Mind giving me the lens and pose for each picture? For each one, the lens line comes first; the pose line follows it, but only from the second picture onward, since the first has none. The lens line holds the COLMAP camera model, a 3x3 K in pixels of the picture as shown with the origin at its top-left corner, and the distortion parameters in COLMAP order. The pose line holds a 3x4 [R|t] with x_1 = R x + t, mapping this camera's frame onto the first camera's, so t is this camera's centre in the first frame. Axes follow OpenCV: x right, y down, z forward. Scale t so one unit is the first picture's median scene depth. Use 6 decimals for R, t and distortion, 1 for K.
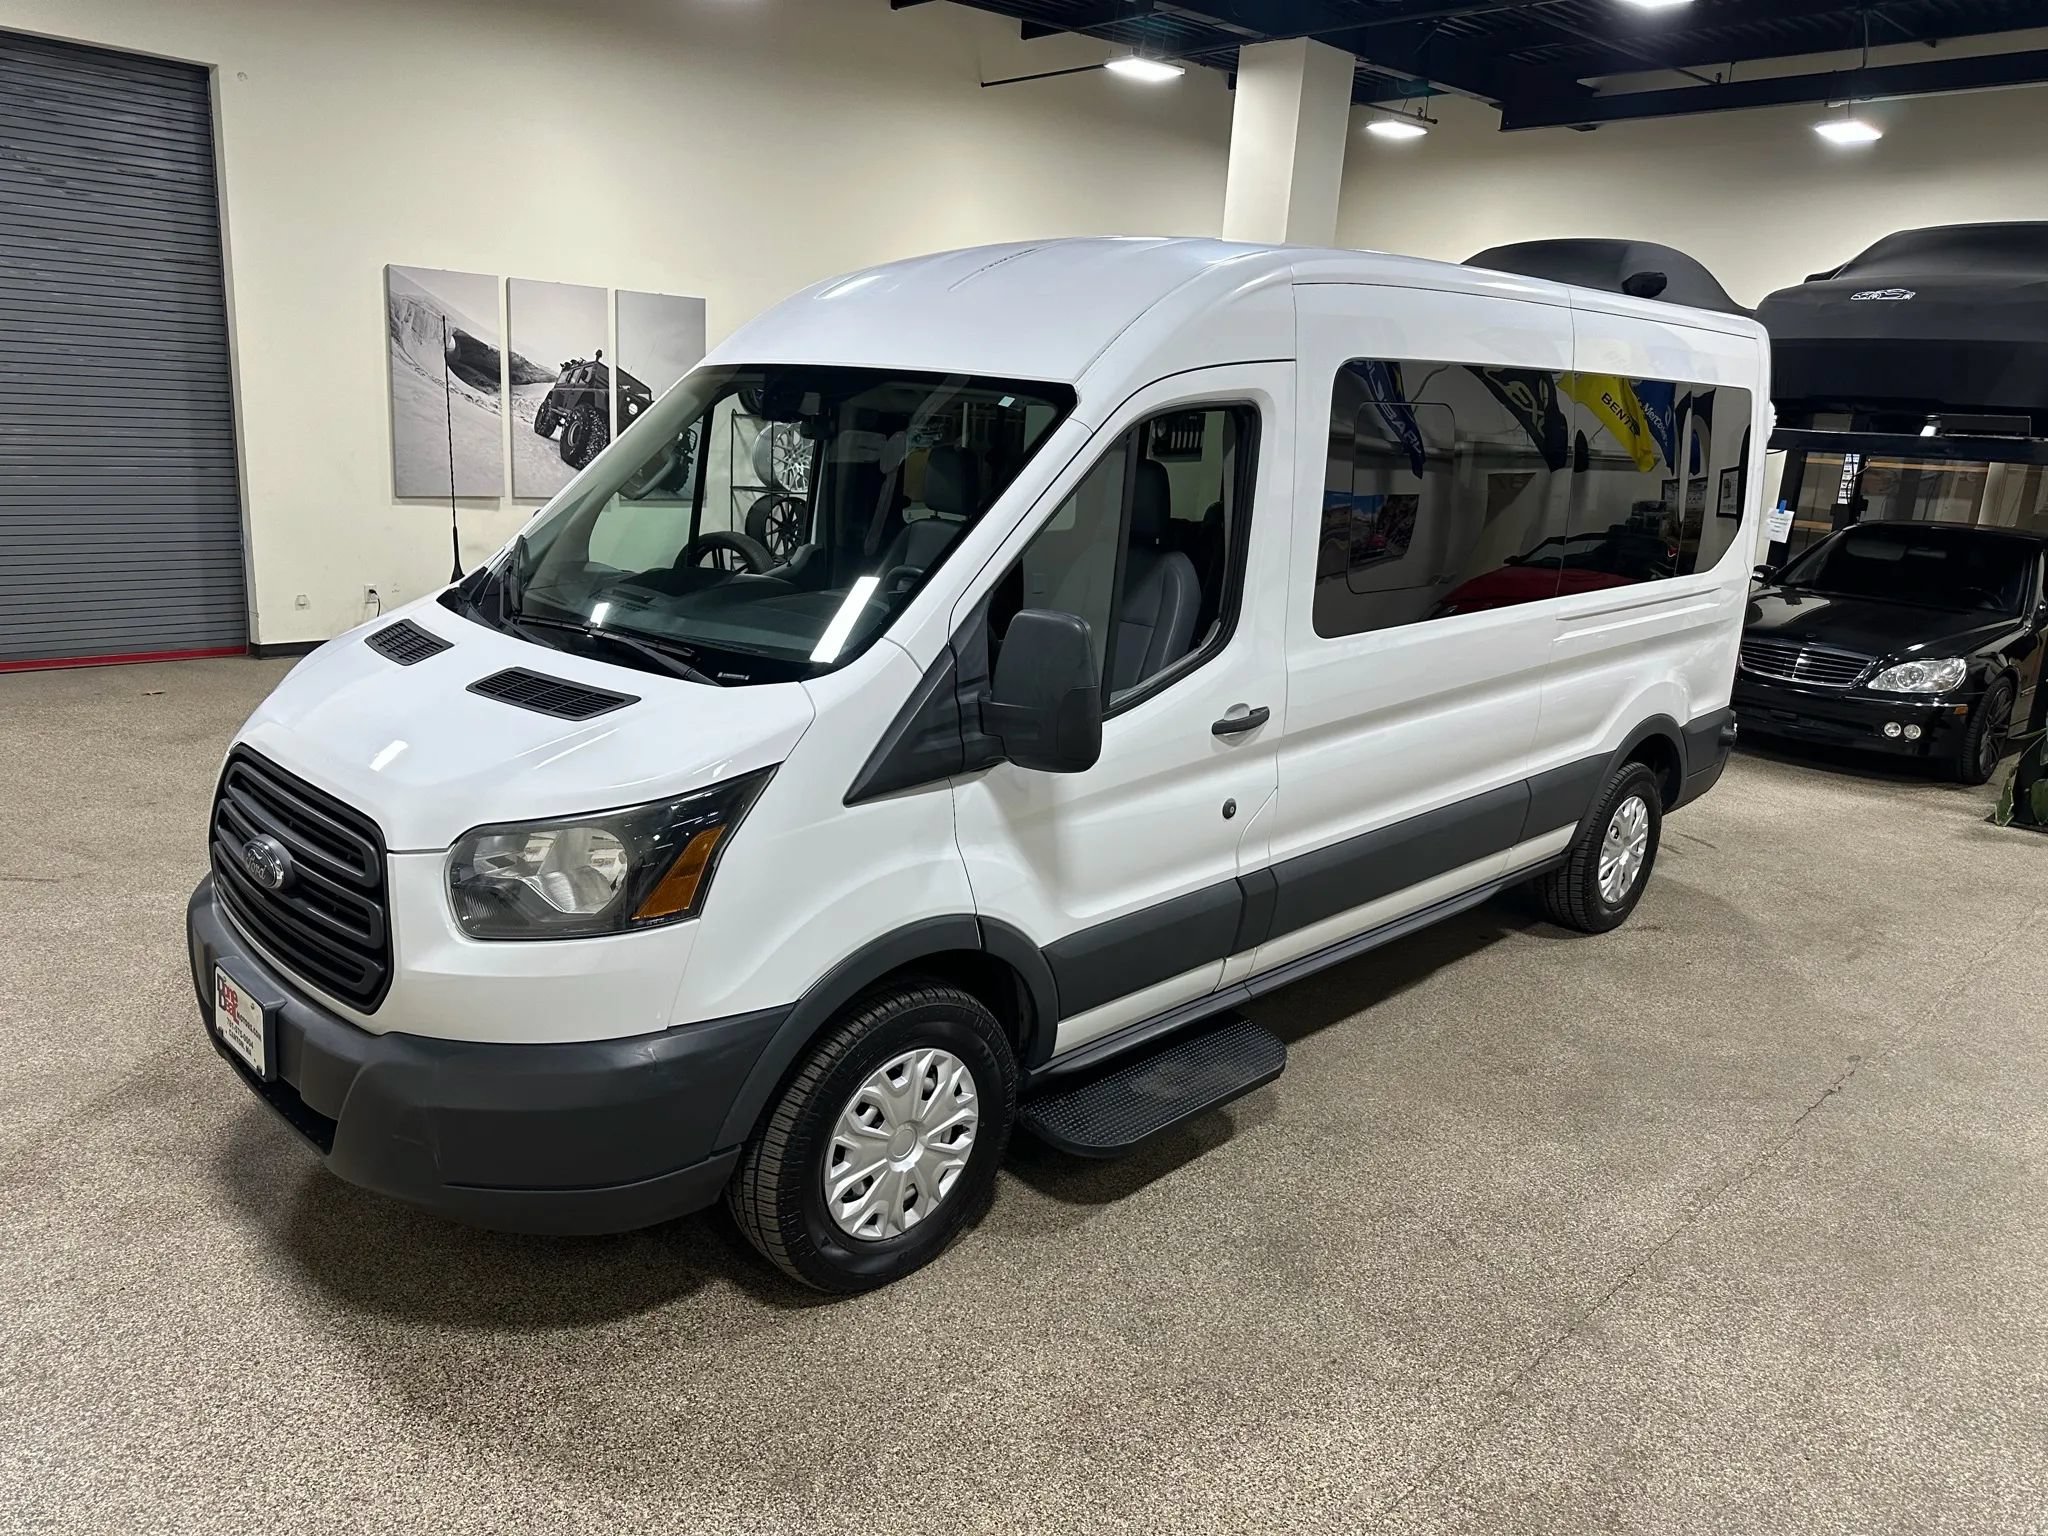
lens RADIAL K [[1438.7, 0, 1006.5], [0, 1438.7, 759.2], [0, 0, 1]] dist [0.072238, -0.109365]
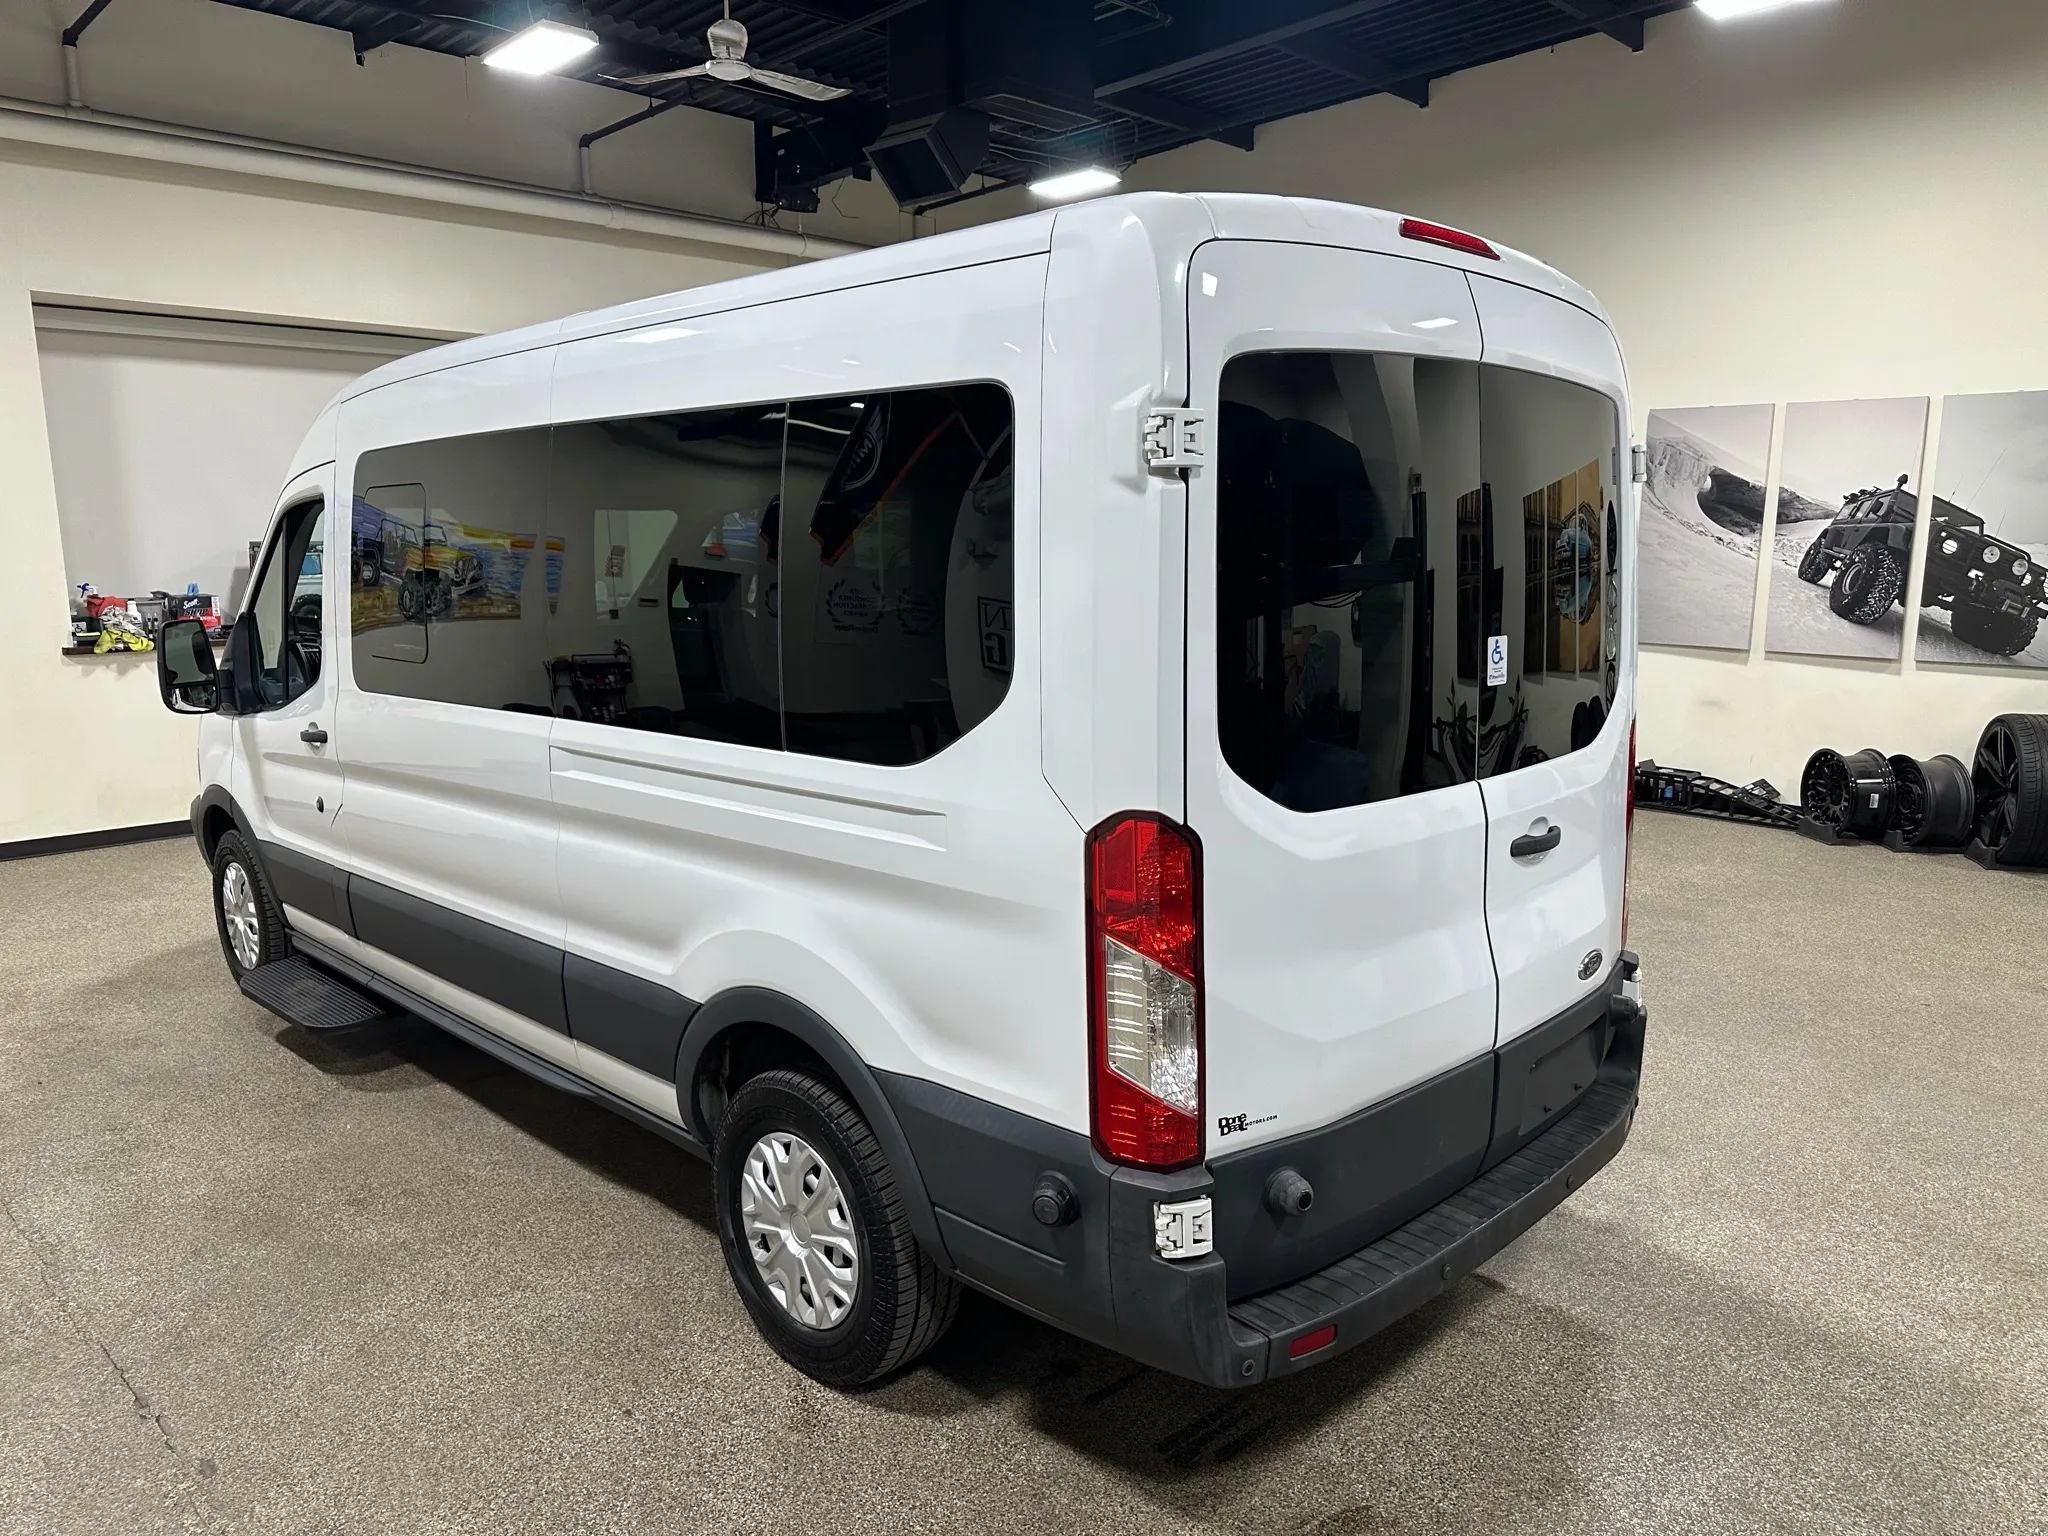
lens RADIAL K [[1459.0, 0, 1031.3], [0, 1459.0, 756.6], [0, 0, 1]] dist [0.002474, -0.006423]
pose [[0.015752, 0.108723, -0.993947, 0.560475], [-0.238761, 0.965722, 0.101852, -0.111765], [0.970951, 0.235711, 0.041171, 0.594664]]
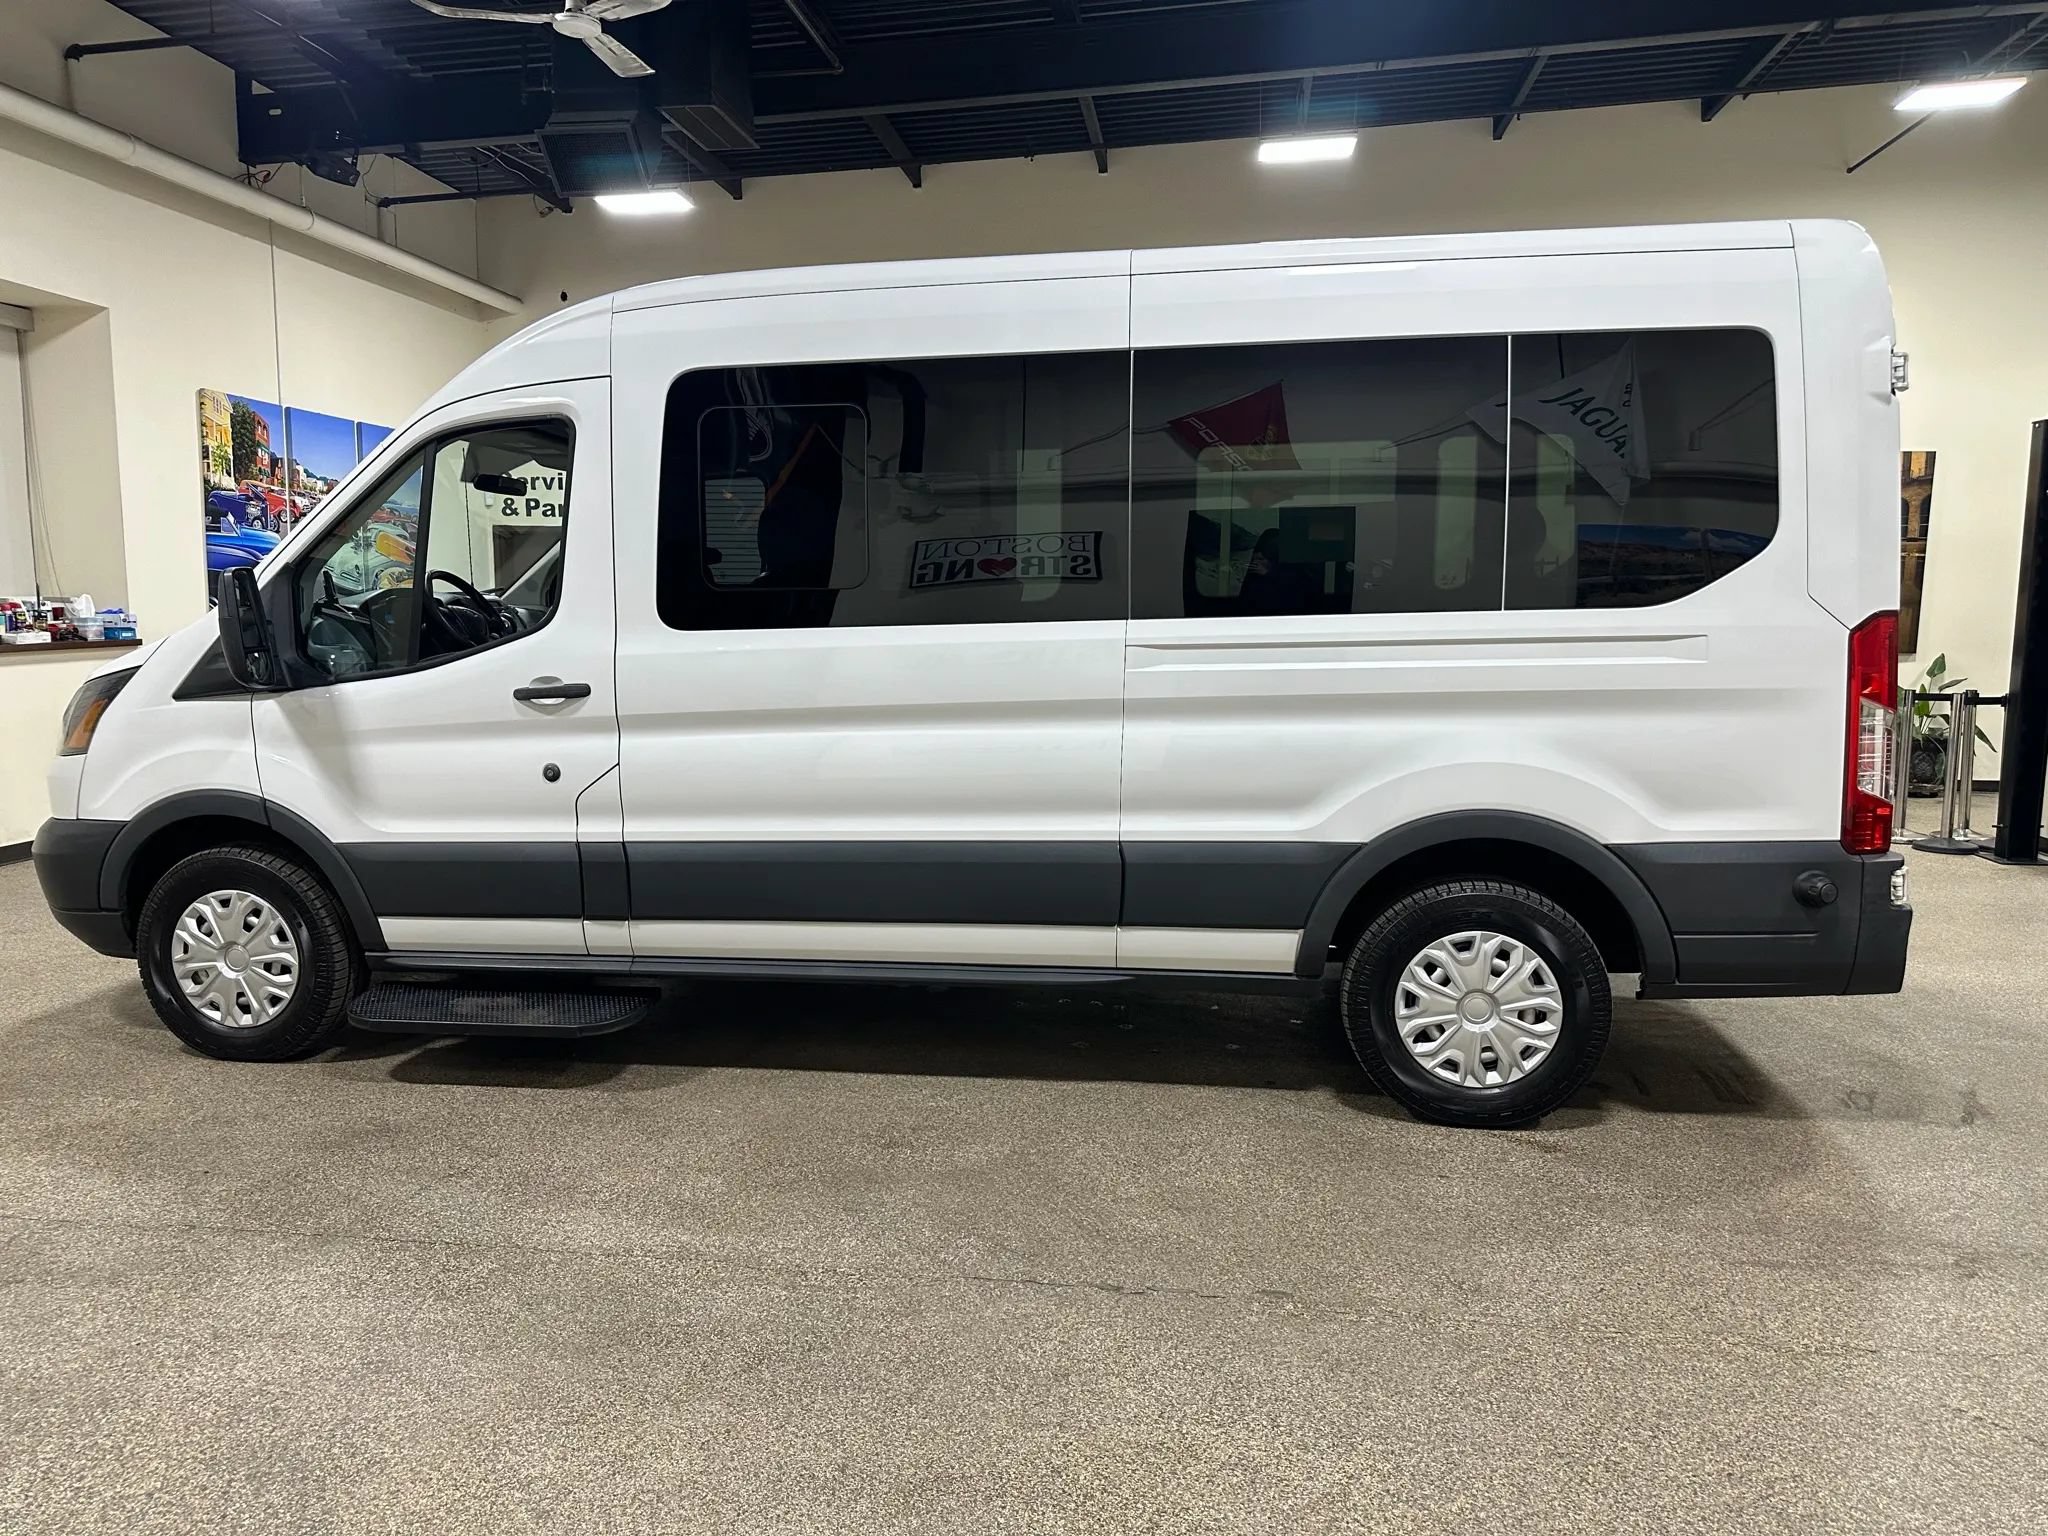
lens RADIAL K [[1430.0, 0, 1010.5], [0, 1430.0, 772.3], [0, 0, 1]] dist [0.050806, -0.056674]
pose [[0.600388, 0.043725, -0.798513, 0.482897], [-0.163394, 0.984148, -0.068964, 0.020302], [0.782839, 0.171877, 0.598015, 0.233669]]
